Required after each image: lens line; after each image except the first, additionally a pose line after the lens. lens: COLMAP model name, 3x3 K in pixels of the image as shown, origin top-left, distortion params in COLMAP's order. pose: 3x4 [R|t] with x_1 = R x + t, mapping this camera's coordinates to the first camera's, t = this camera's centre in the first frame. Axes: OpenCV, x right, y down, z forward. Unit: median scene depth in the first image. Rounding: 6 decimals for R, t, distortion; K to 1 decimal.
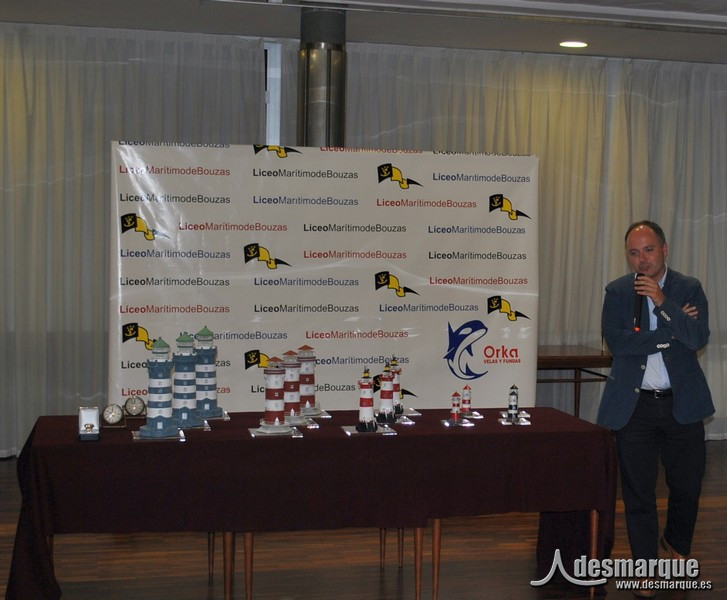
lens RADIAL K [[1632.7, 0, 369.8], [0, 1632.7, 305.2], [0, 0, 1]] dist [-0.023968, 0.000000]
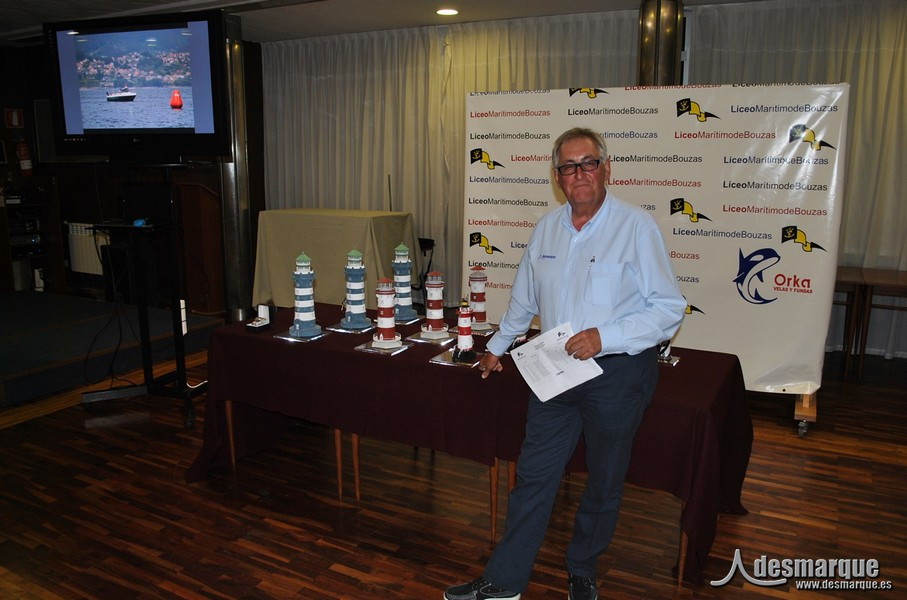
lens RADIAL K [[734.7, 0, 432.2], [0, 734.7, 299.1], [0, 0, 1]] dist [-0.075862, -0.020994]
pose [[0.712894, 0.120236, -0.690888, 0.233832], [-0.024314, 0.988838, 0.146999, -0.021148], [0.700850, -0.087996, 0.707860, 0.521042]]
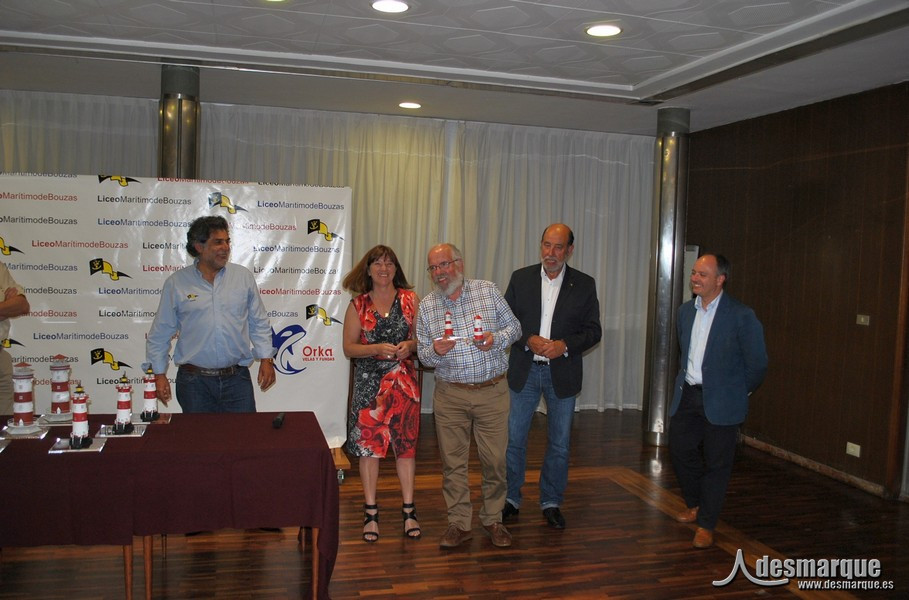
lens RADIAL K [[810.8, 0, 445.4], [0, 810.8, 299.1], [0, 0, 1]] dist [-0.066721, 0.020307]
pose [[0.999821, 0.011146, -0.015315, 0.183066], [-0.011030, 0.999910, 0.007652, -0.015199], [0.015399, -0.007481, 0.999853, 0.410922]]
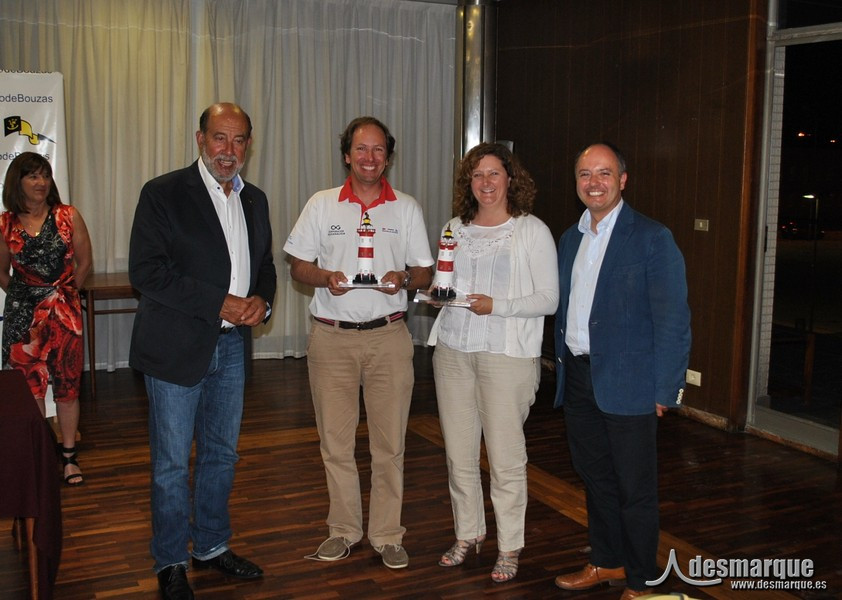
lens RADIAL K [[1034.3, 0, 417.6], [0, 1034.3, 269.9], [0, 0, 1]] dist [-0.045352, 0.000000]
pose [[0.982795, -0.031183, 0.182050, 0.191169], [0.019977, 0.997809, 0.063070, -0.014742], [-0.183618, -0.058348, 0.981264, 0.400175]]
